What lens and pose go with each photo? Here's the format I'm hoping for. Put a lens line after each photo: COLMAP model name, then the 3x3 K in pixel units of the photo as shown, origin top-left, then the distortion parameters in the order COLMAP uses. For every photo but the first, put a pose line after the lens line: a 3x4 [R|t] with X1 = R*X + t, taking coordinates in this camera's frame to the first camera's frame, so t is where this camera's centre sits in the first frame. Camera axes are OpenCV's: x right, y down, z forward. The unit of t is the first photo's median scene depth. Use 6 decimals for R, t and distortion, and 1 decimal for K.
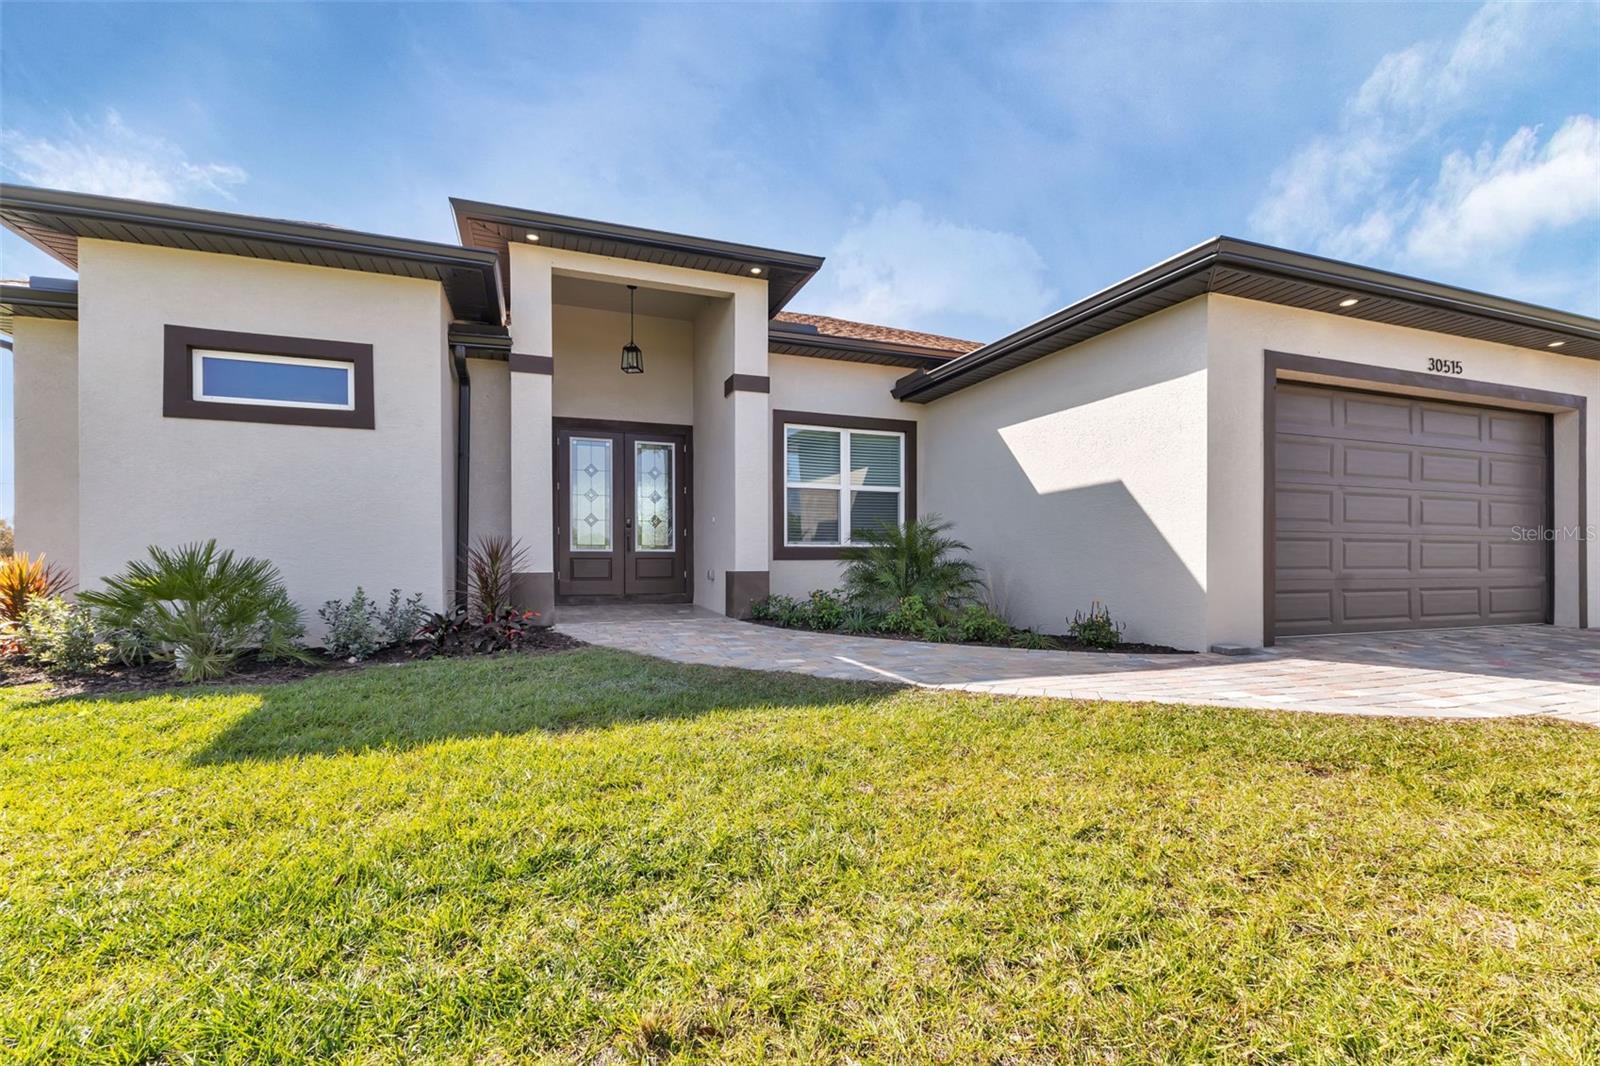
lens RADIAL K [[699.8, 0, 794.4], [0, 699.8, 561.6], [0, 0, 1]] dist [0.000917, 0.037533]
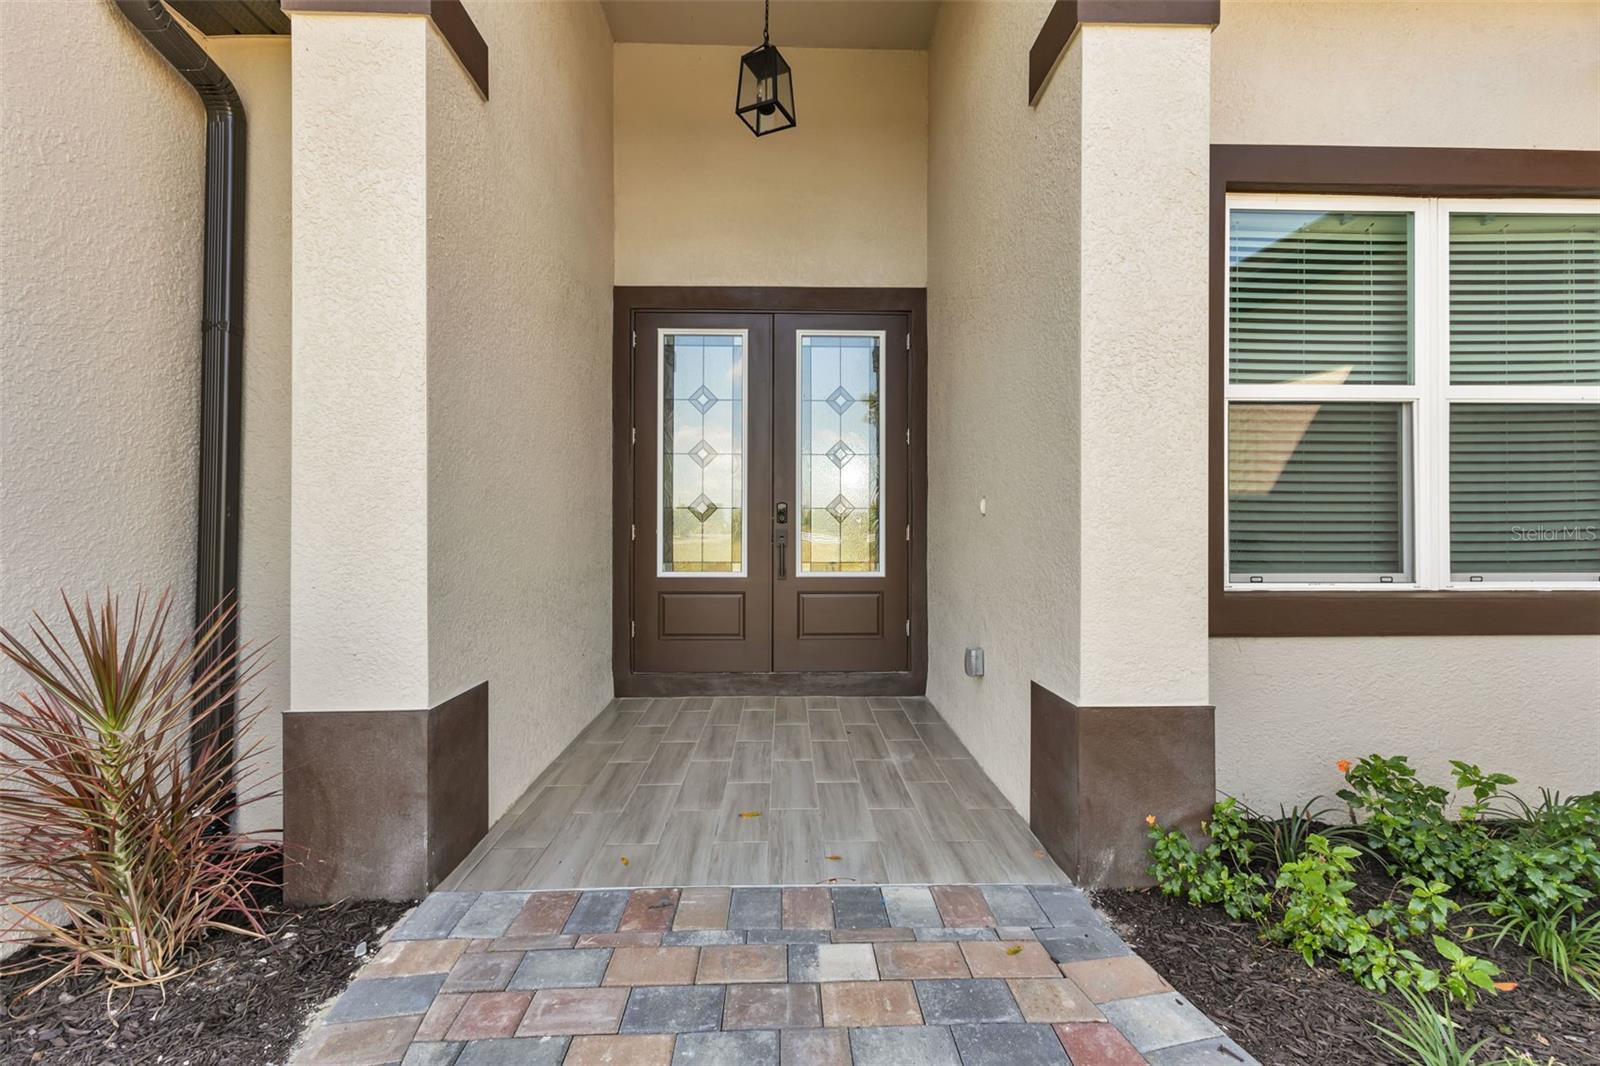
lens RADIAL K [[721.8, 0, 802.7], [0, 721.8, 545.6], [0, 0, 1]] dist [0.003900, 0.000728]
pose [[0.948383, 0.004893, -0.317090, -0.077852], [-0.001743, 0.999946, 0.010217, -0.039516], [0.317123, -0.009137, 0.948341, 0.566992]]
